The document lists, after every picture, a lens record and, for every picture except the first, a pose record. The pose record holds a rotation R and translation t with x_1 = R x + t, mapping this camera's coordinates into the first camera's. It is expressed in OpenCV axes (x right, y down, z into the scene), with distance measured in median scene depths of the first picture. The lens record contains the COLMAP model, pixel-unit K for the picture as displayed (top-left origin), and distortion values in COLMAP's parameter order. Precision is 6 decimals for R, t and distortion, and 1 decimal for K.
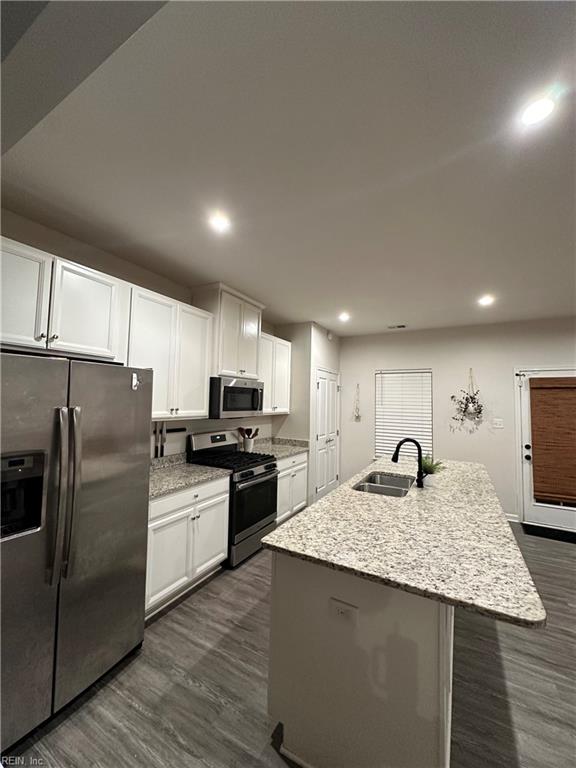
lens RADIAL K [[303.2, 0, 291.9], [0, 303.2, 383.0], [0, 0, 1]] dist [-0.003337, 0.000611]
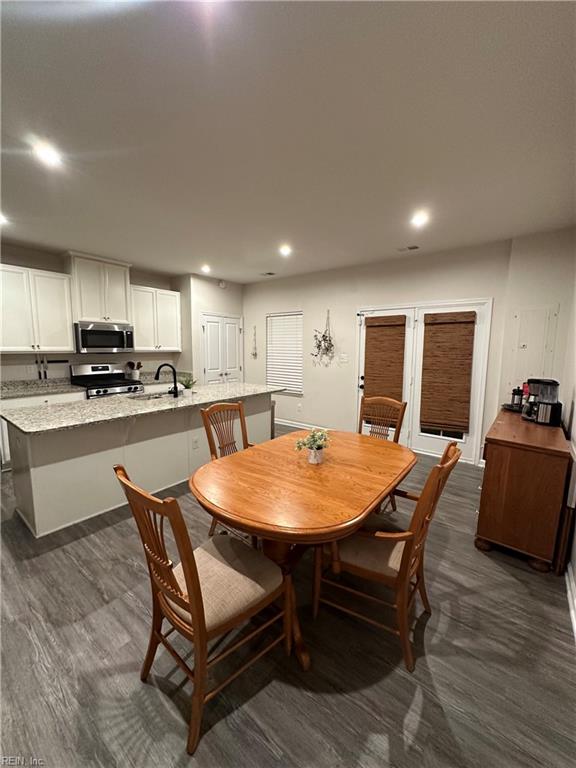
lens RADIAL K [[303.2, 0, 288.5], [0, 303.2, 380.8], [0, 0, 1]] dist [-0.003337, 0.000611]
pose [[0.988163, 0.005502, -0.153306, 0.799248], [0.020786, 0.985338, 0.169342, 0.023098], [0.151990, -0.170525, 0.973561, -0.210150]]
